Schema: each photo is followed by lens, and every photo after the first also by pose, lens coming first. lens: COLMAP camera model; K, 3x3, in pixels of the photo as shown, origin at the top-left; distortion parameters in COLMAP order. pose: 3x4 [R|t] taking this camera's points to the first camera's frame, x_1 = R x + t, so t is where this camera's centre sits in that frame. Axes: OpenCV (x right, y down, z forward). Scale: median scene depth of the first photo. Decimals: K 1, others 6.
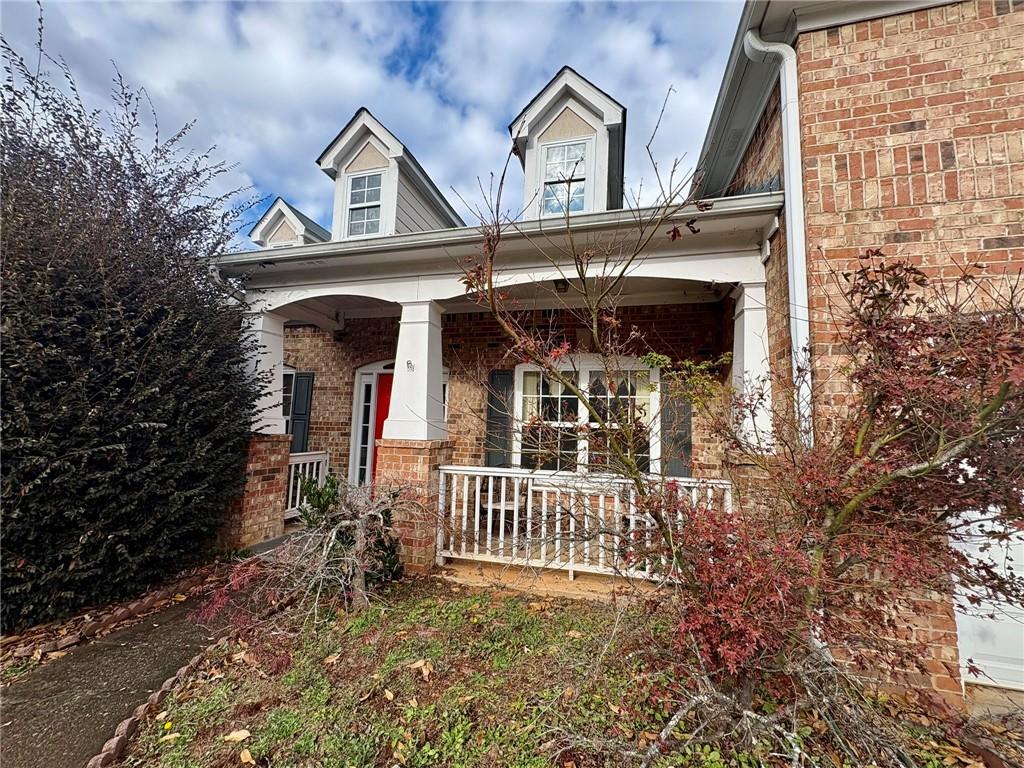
lens RADIAL K [[400.9, 0, 512.0], [0, 400.9, 384.0], [0, 0, 1]] dist [0.000185, 0.000044]
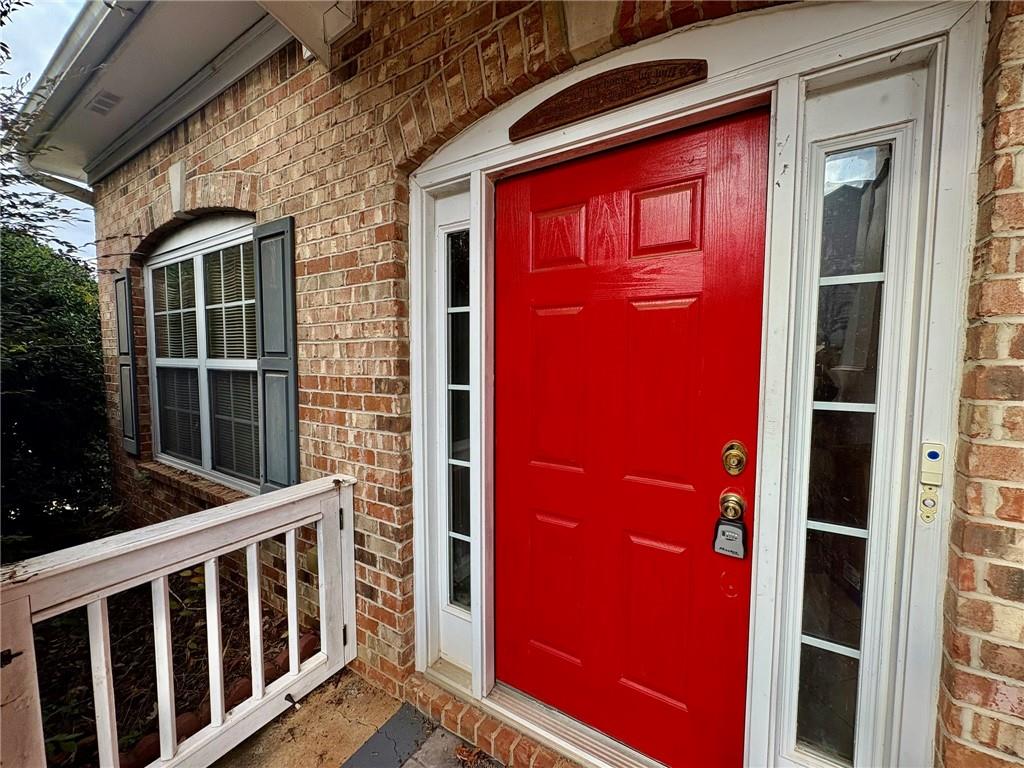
lens RADIAL K [[400.9, 0, 512.0], [0, 400.9, 384.0], [0, 0, 1]] dist [0.000185, 0.000044]
pose [[0.956816, -0.004355, -0.290661, -0.323227], [0.052072, 0.986283, 0.156637, 0.075603], [0.285991, -0.165008, 0.943918, 0.967418]]
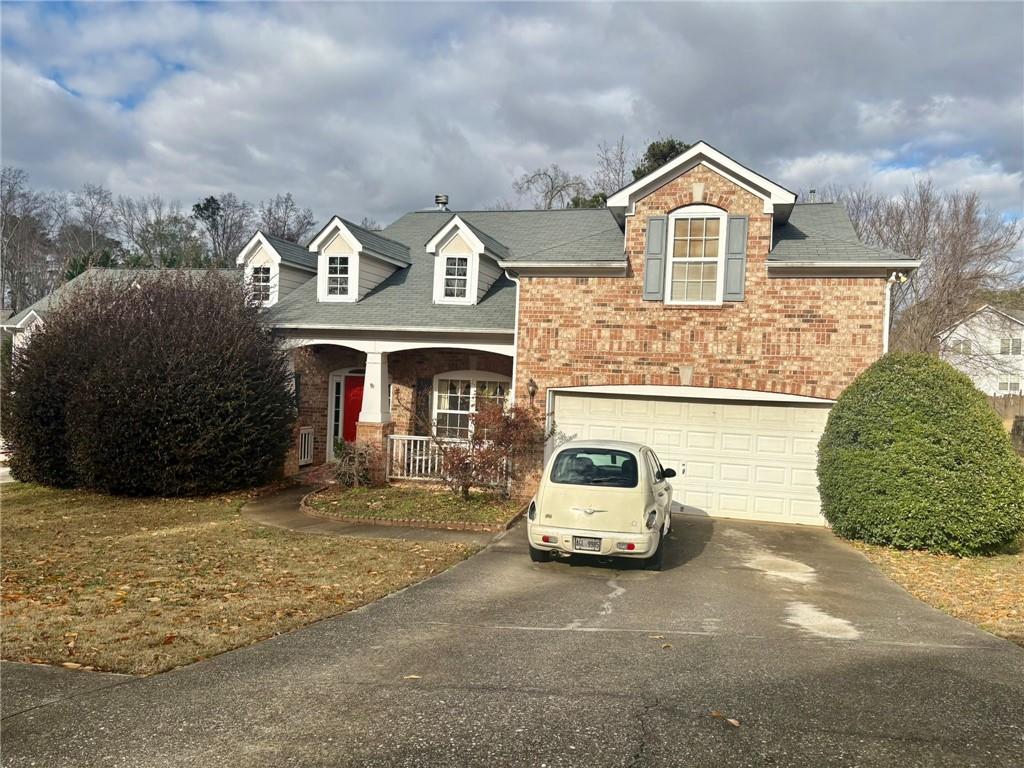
lens RADIAL K [[772.4, 0, 512.0], [0, 772.4, 384.0], [0, 0, 1]] dist [0.067318, -0.002074]
pose [[0.999923, 0.009830, -0.007575, 0.399585], [-0.008878, 0.993109, 0.116861, -0.431680], [0.008672, -0.116785, 0.993119, -2.390687]]
